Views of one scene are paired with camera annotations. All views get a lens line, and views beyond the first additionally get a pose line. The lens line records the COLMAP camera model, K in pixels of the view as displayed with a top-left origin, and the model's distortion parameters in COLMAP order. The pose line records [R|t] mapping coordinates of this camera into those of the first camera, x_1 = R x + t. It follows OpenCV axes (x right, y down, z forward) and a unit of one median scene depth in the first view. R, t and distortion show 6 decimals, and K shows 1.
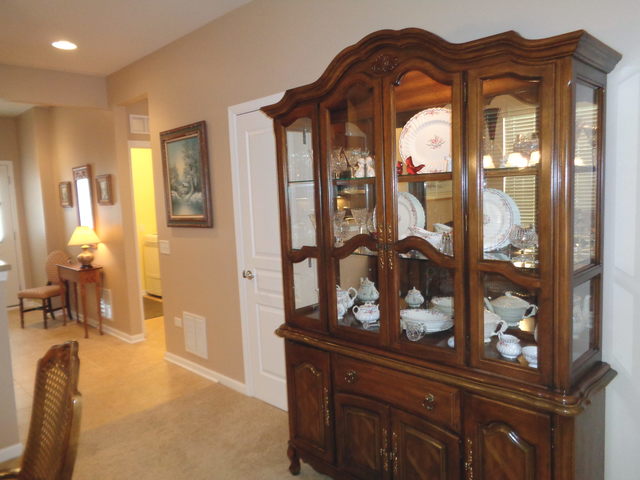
lens RADIAL K [[480.6, 0, 317.2], [0, 480.6, 240.0], [0, 0, 1]] dist [-0.019234, 0.015023]
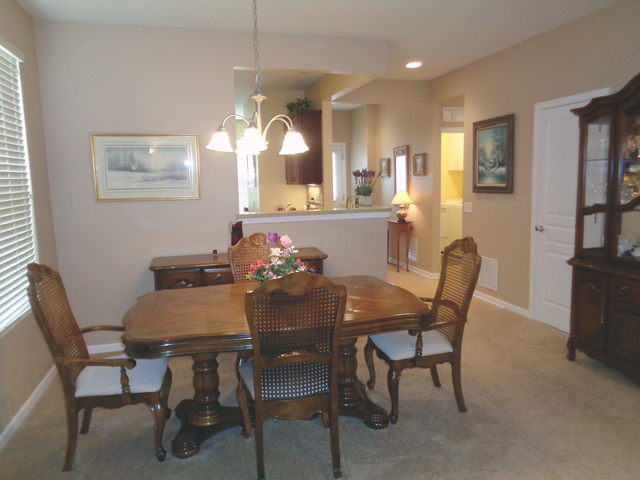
lens RADIAL K [[480.6, 0, 308.1], [0, 480.6, 237.3], [0, 0, 1]] dist [-0.019234, 0.015023]
pose [[0.863238, 0.086810, -0.497276, -0.031151], [-0.066202, 0.996063, 0.058962, 0.054950], [0.500437, -0.017977, 0.865586, -0.448966]]
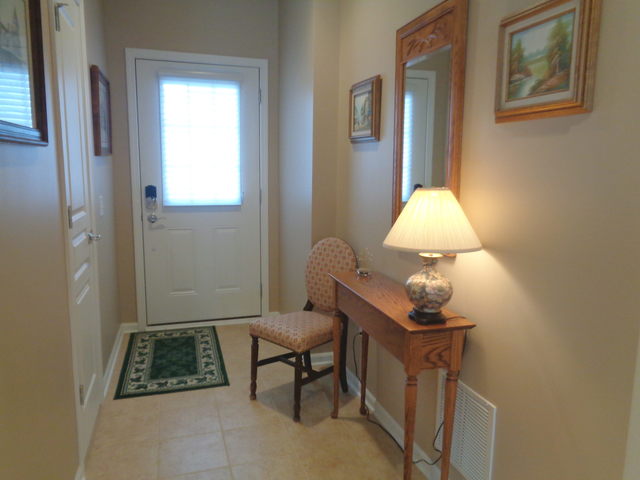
lens RADIAL K [[480.6, 0, 319.7], [0, 480.6, 238.3], [0, 0, 1]] dist [-0.019234, 0.015023]
pose [[0.891741, 0.116083, -0.437404, -0.559951], [-0.089939, 0.992721, 0.080100, -0.021743], [0.443518, -0.032089, 0.895691, 0.926846]]
